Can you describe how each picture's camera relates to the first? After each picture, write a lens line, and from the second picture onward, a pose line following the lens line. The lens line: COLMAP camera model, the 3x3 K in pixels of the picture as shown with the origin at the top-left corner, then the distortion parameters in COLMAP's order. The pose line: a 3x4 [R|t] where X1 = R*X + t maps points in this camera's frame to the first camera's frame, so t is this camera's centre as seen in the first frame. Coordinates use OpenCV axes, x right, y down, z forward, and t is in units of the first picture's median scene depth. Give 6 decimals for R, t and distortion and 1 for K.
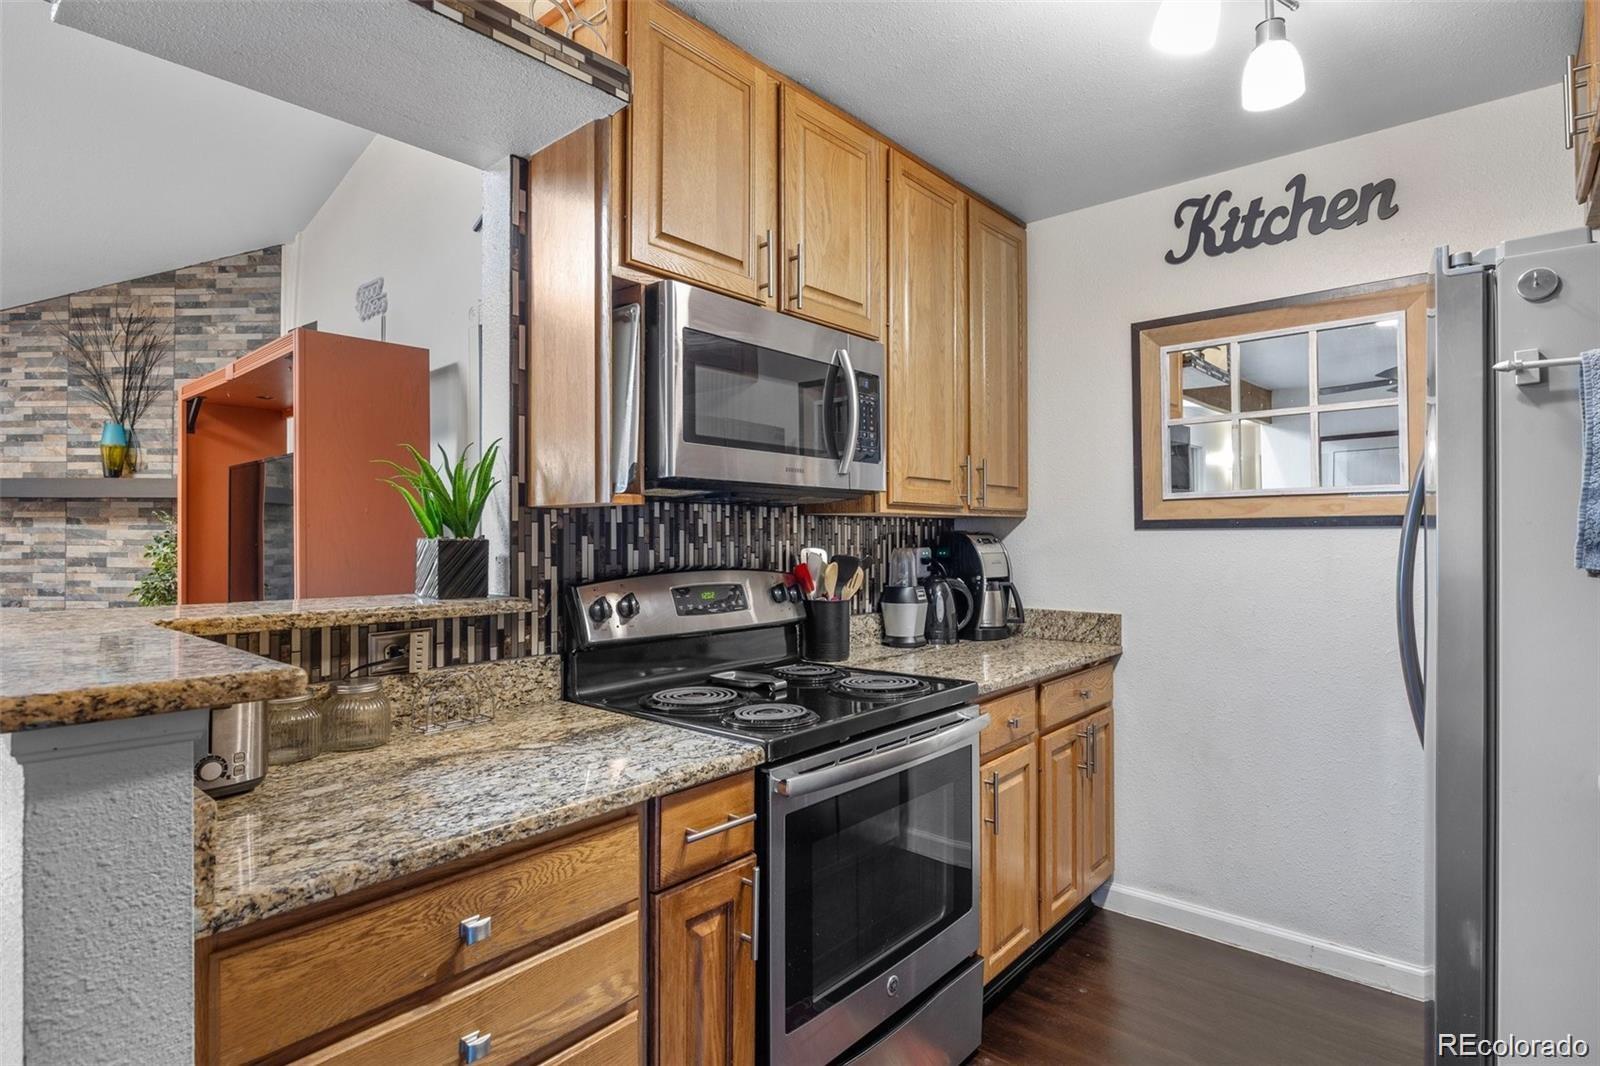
lens RADIAL K [[837.1, 0, 786.9], [0, 837.1, 527.5], [0, 0, 1]] dist [-0.011516, 0.000984]
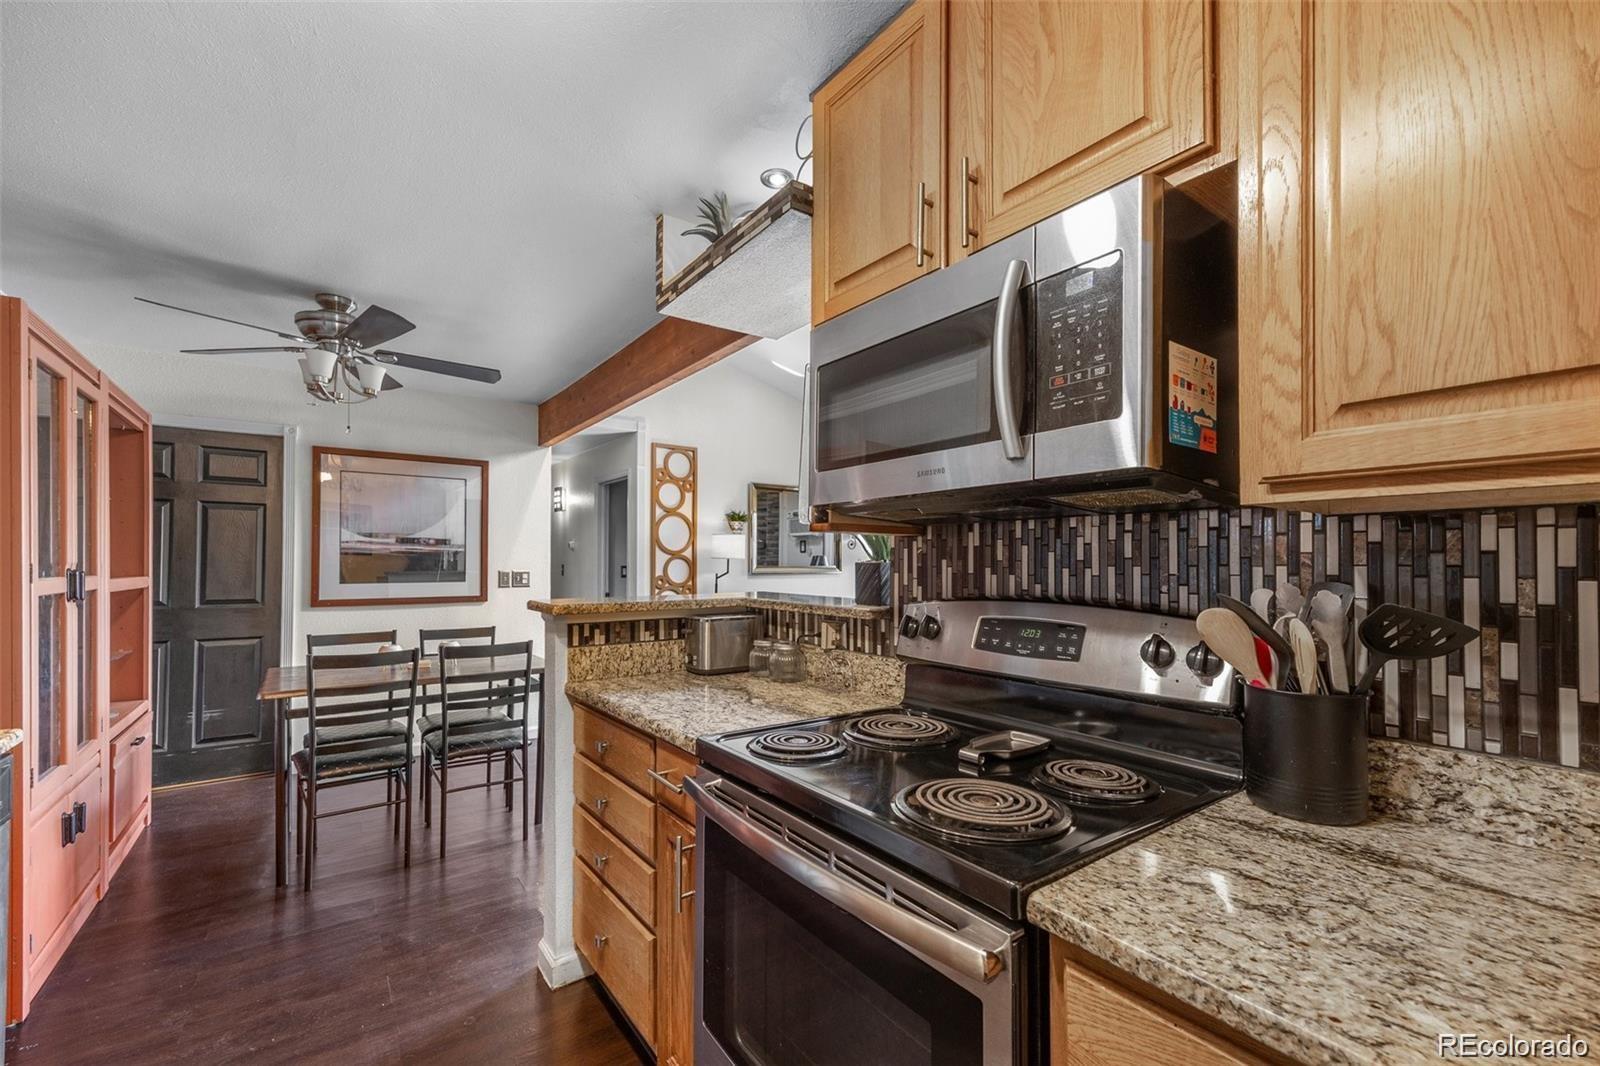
lens RADIAL K [[654.5, 0, 799.8], [0, 654.5, 552.0], [0, 0, 1]] dist [0.006032, -0.001260]
pose [[-0.213137, -0.017617, -0.976863, 0.267067], [0.008989, 0.999760, -0.019991, 0.006707], [0.976981, -0.013042, -0.212928, 0.434036]]
